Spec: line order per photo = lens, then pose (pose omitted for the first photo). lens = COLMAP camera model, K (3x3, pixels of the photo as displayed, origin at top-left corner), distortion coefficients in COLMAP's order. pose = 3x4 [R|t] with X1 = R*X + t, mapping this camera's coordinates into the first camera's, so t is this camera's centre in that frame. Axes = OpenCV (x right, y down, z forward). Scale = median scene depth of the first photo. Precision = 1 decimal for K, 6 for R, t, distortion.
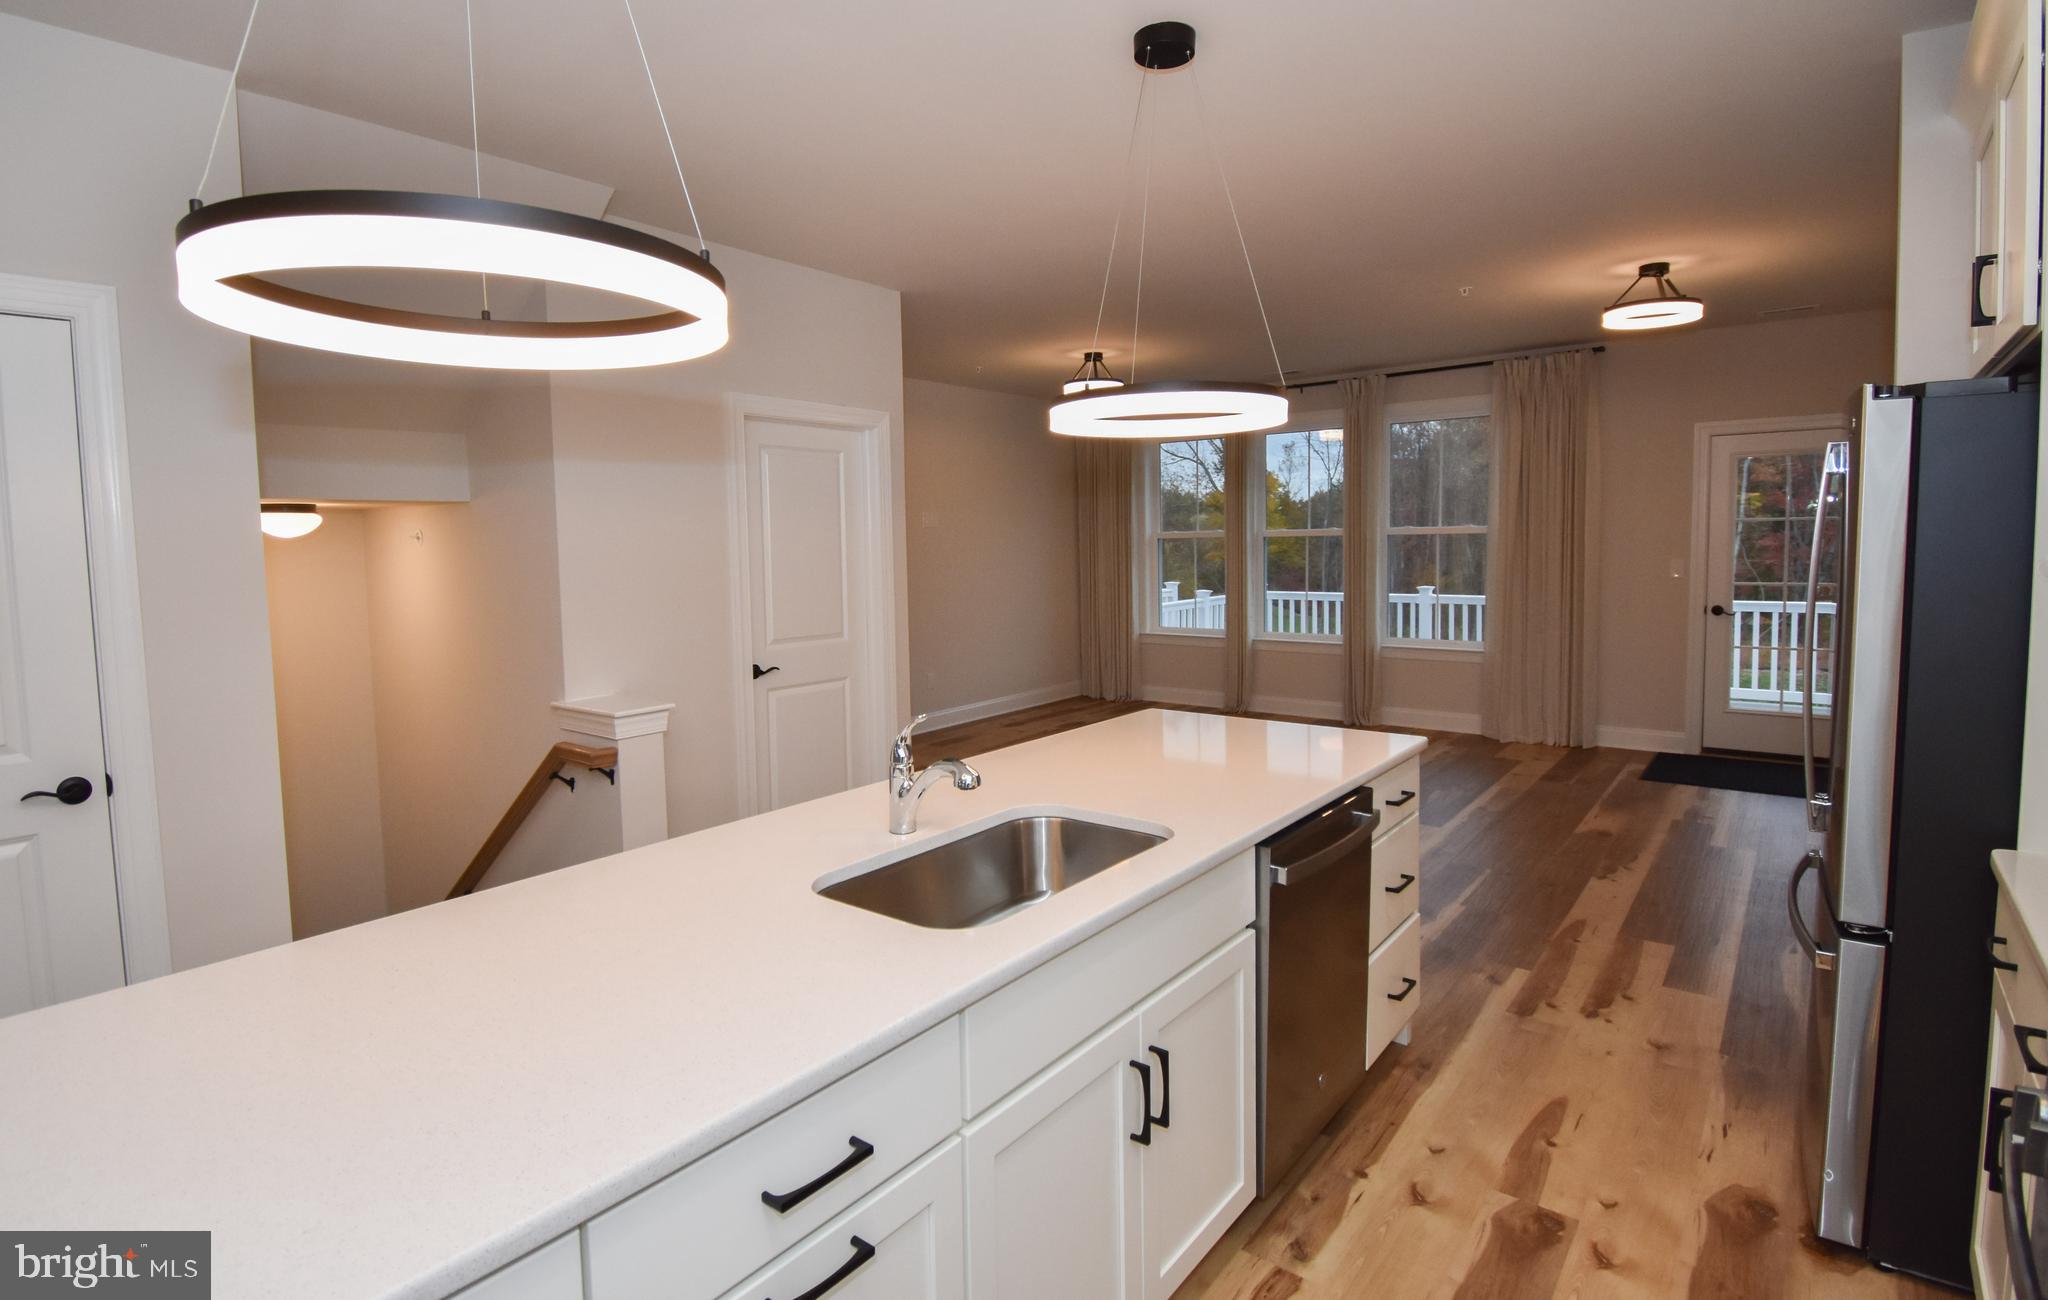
lens RADIAL K [[986.4, 0, 991.2], [0, 986.4, 603.4], [0, 0, 1]] dist [-0.001005, 0.000001]
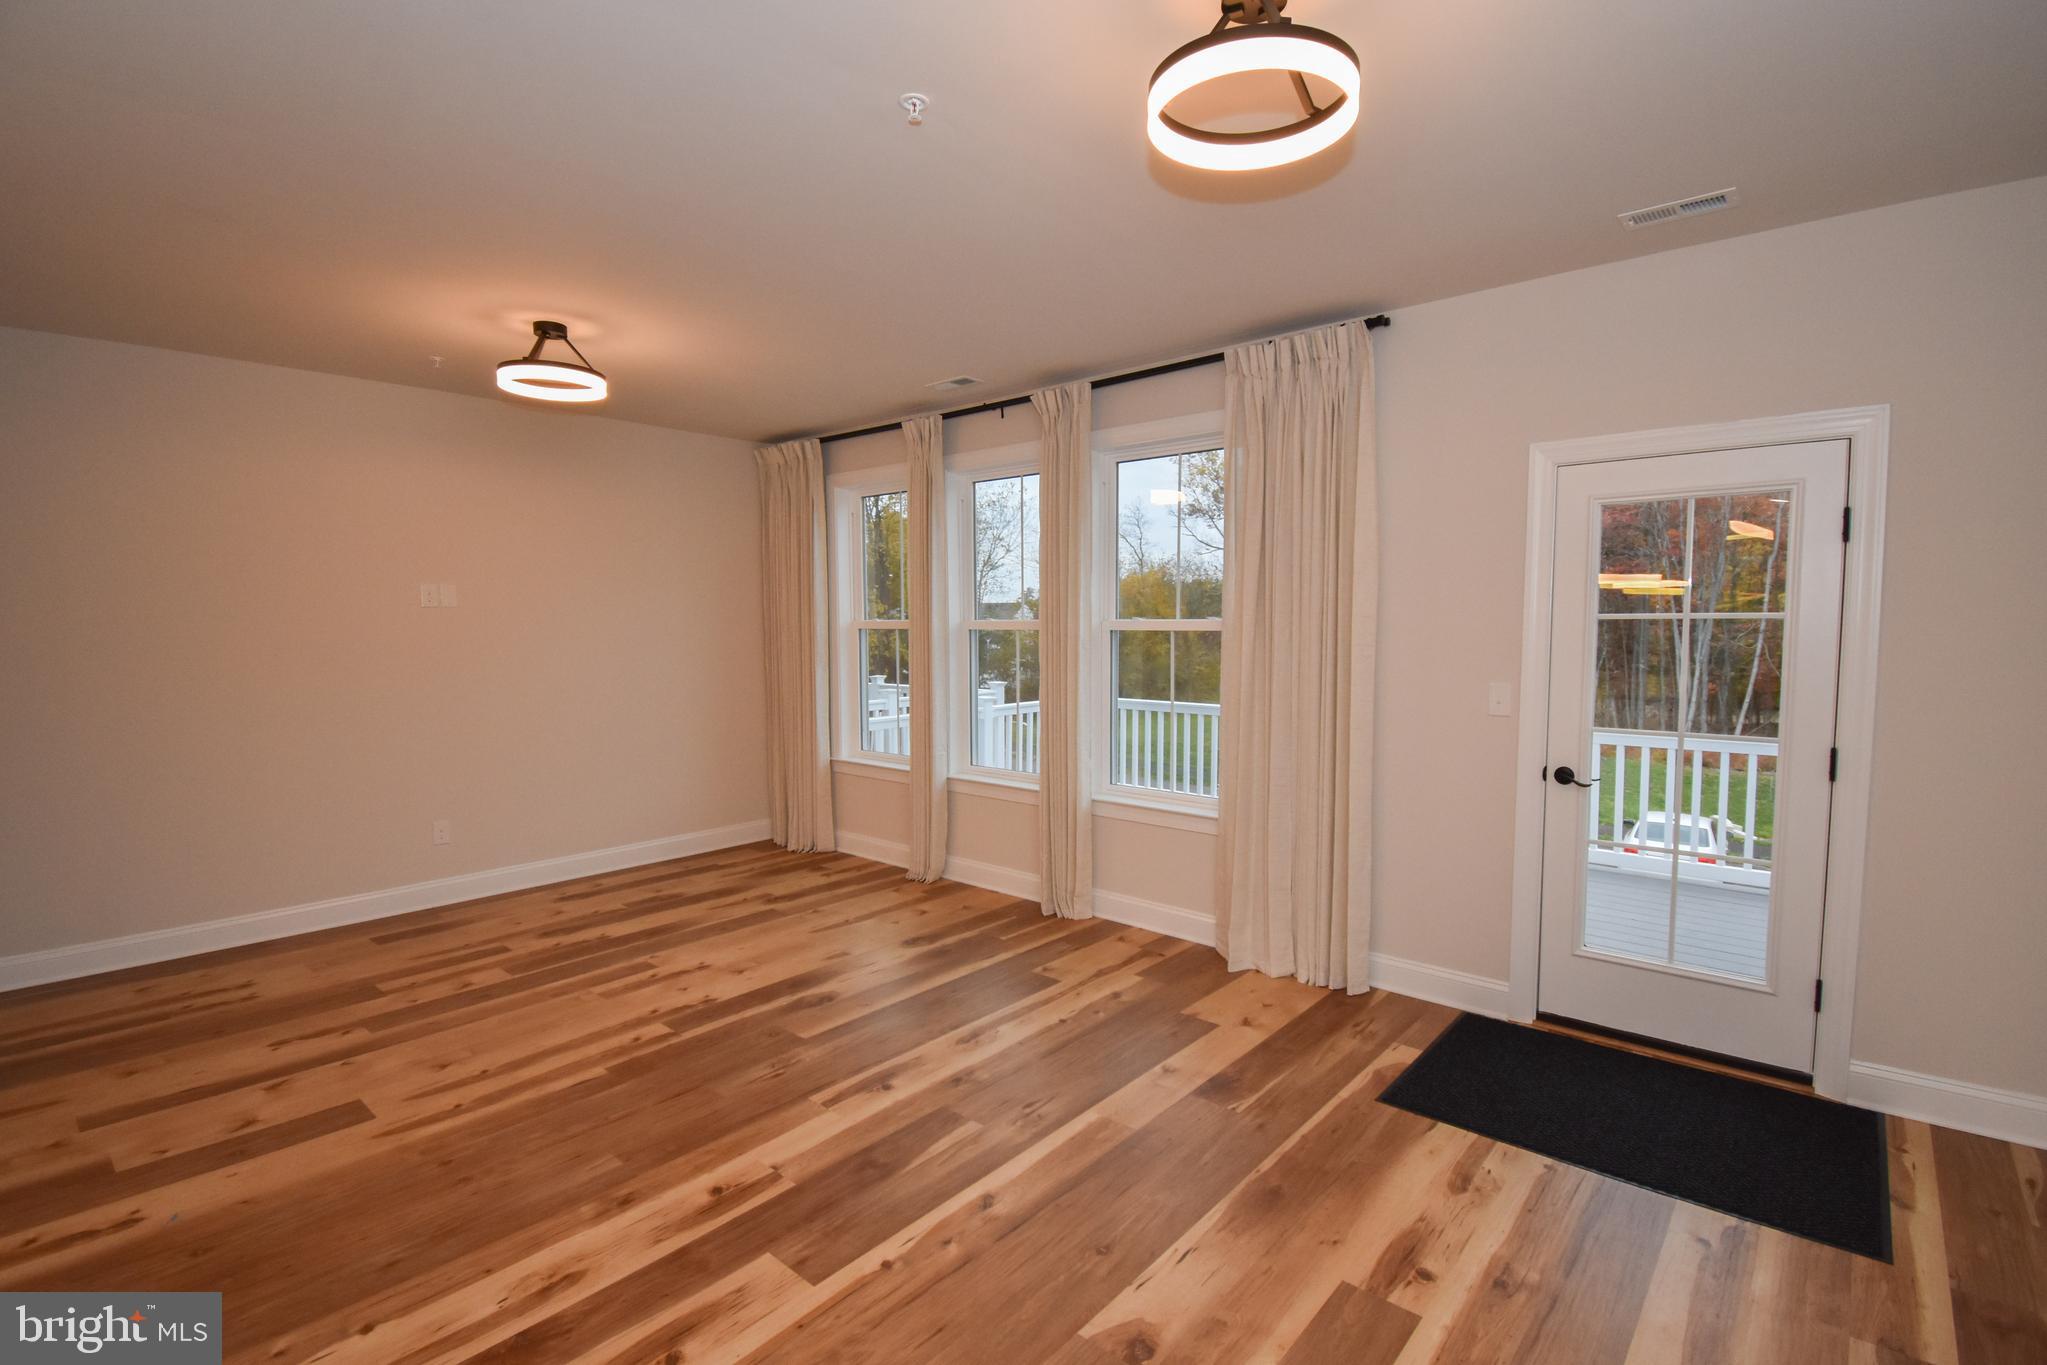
lens RADIAL K [[921.6, 0, 1023.5], [0, 921.6, 682.5], [0, 0, 1]] dist [0.002180, -0.000235]
pose [[0.999133, 0.023714, -0.034231, 0.413374], [-0.023994, 0.999682, -0.007803, -0.032301], [0.034035, 0.008618, 0.999383, 0.428846]]
